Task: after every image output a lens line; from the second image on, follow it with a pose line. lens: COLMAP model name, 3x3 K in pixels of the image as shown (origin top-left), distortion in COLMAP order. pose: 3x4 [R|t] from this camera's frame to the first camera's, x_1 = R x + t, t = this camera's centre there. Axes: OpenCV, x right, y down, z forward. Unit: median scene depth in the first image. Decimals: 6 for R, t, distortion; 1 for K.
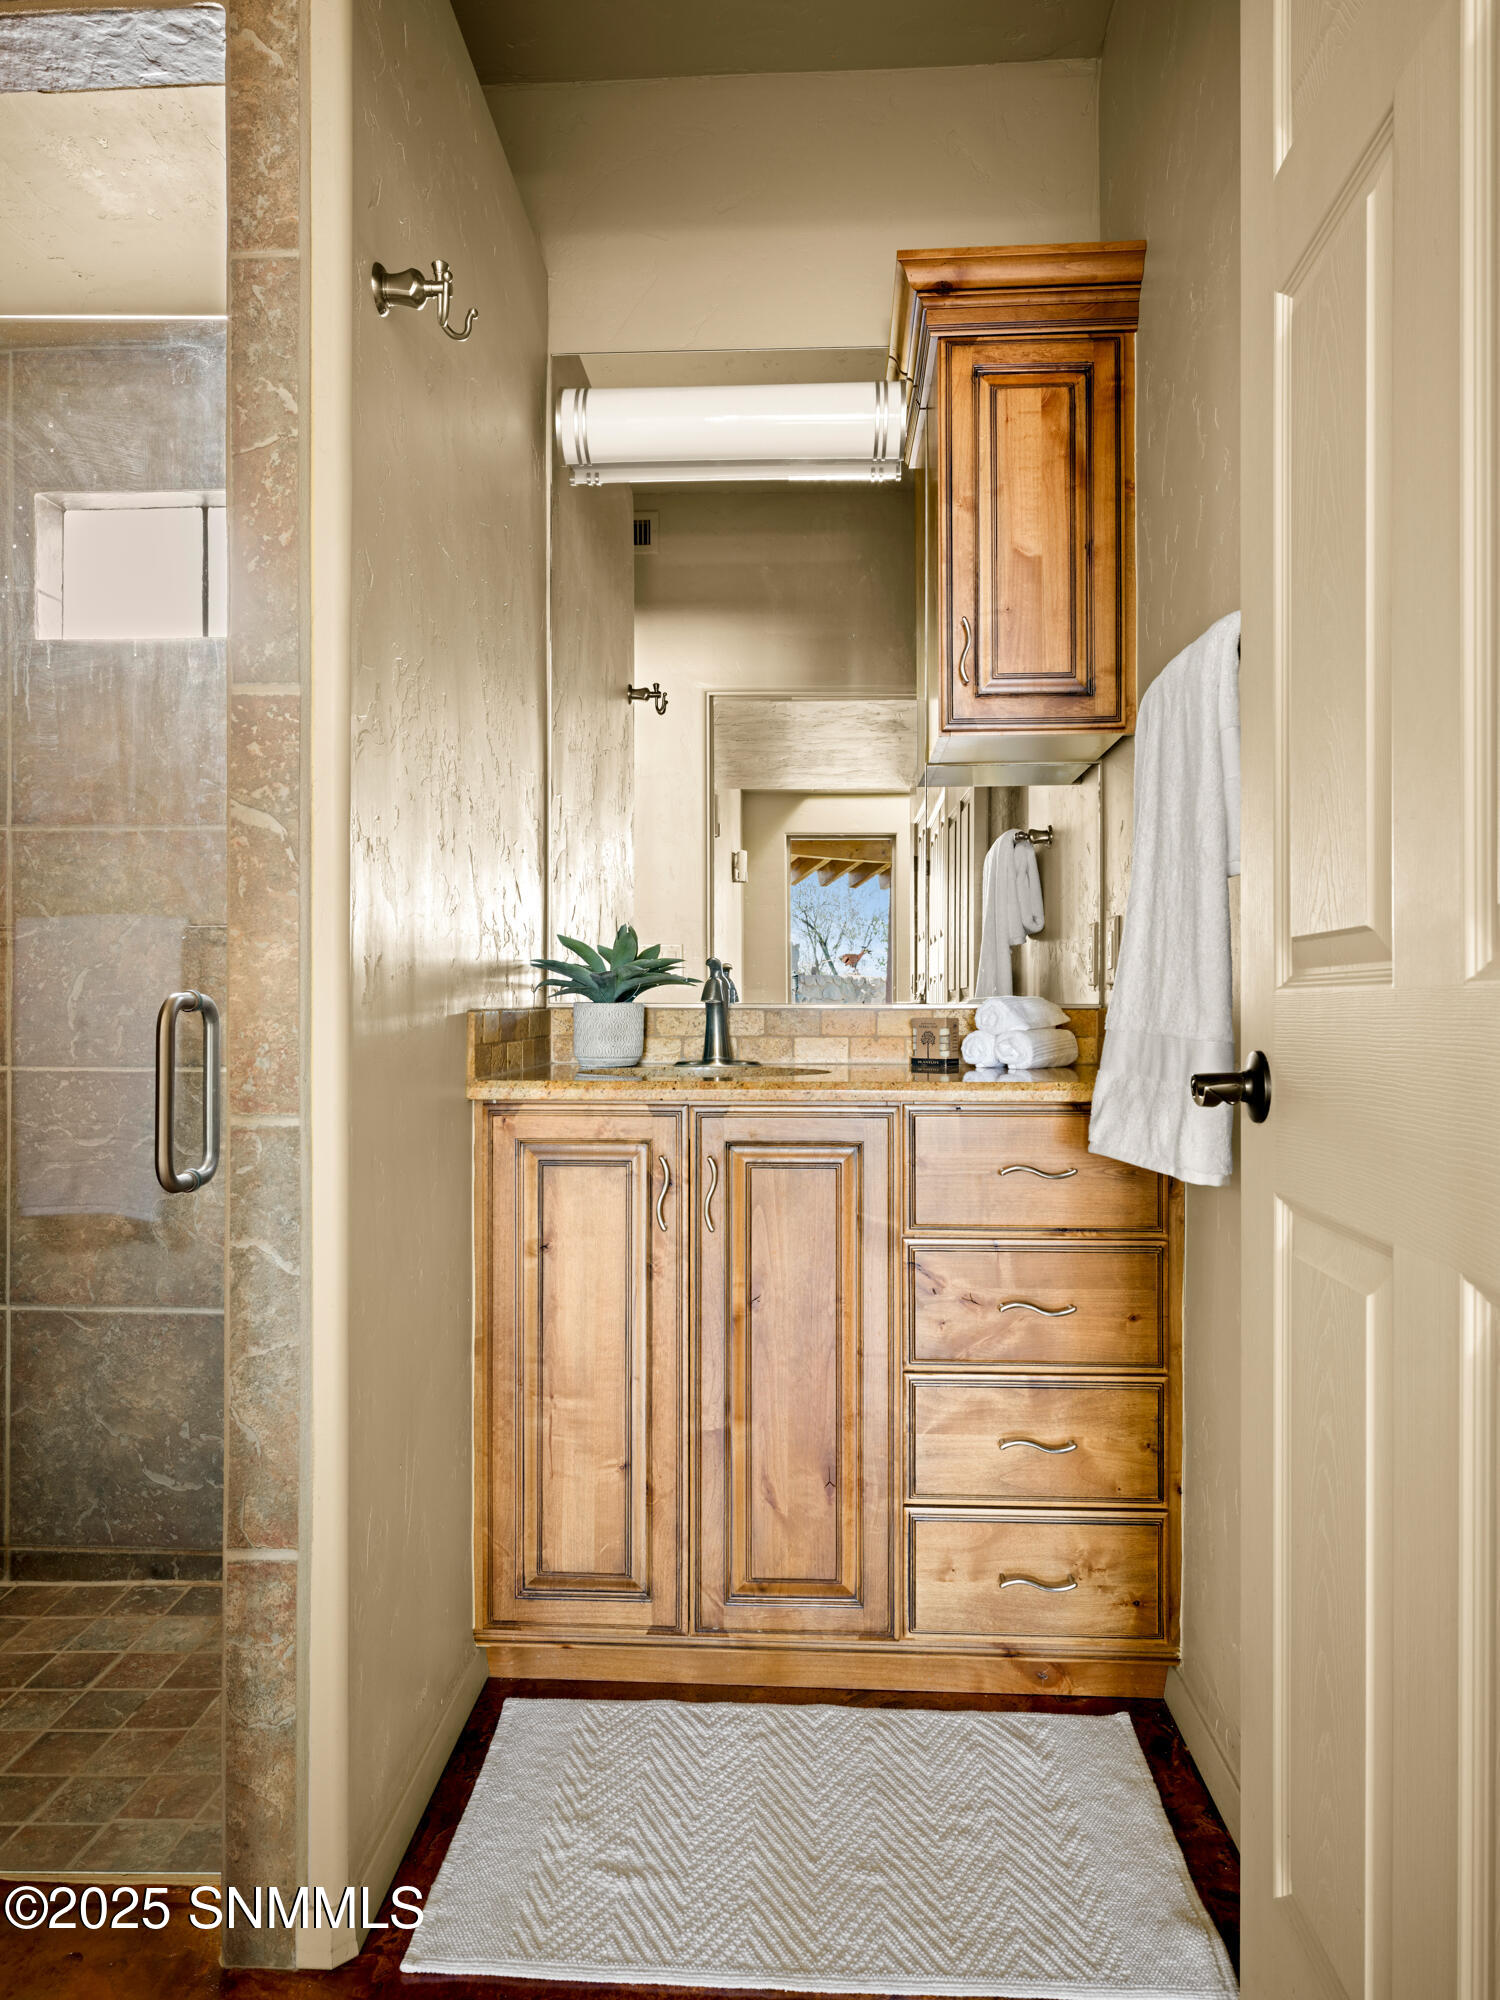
lens RADIAL K [[1312.4, 0, 756.3], [0, 1312.4, 998.2], [0, 0, 1]] dist [0.000899, -0.000516]
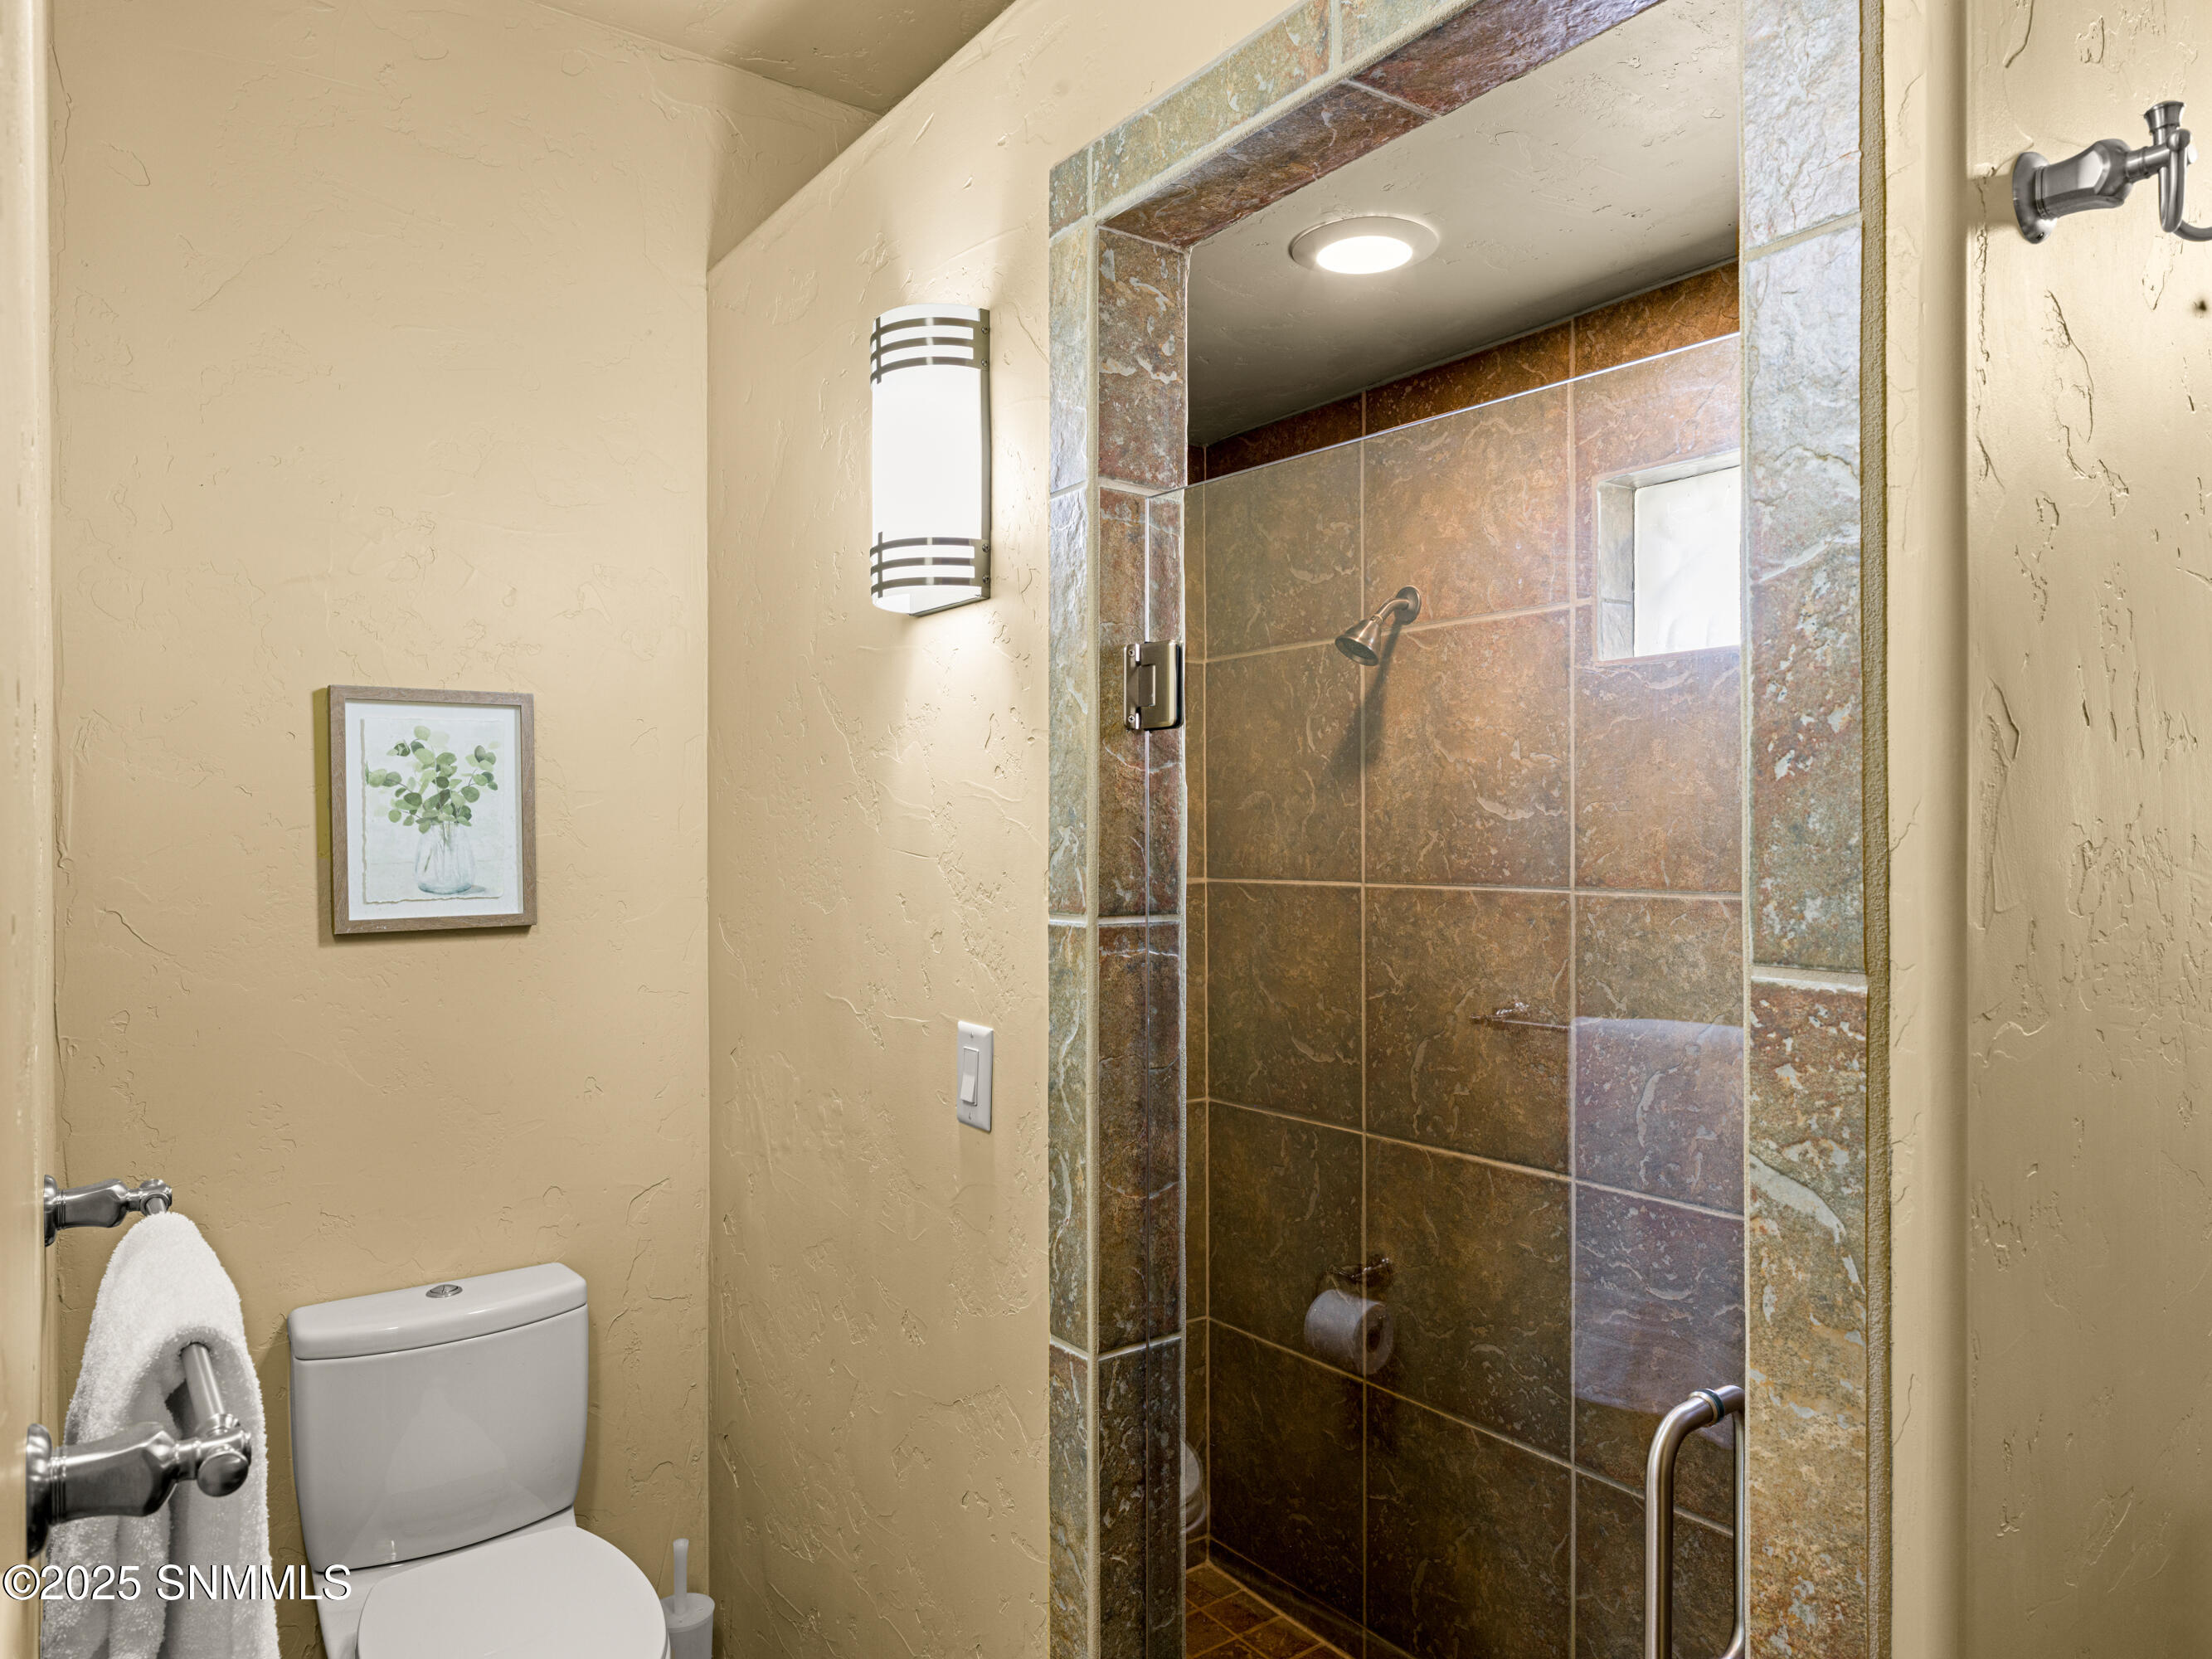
lens RADIAL K [[1451.6, 0, 1112.9], [0, 1451.6, 836.5], [0, 0, 1]] dist [0.000899, -0.000516]
pose [[0.627041, -0.000291, -0.778986, -0.063612], [0.003960, 0.999988, 0.002814, -0.300009], [0.778976, -0.004849, 0.627035, 0.352522]]
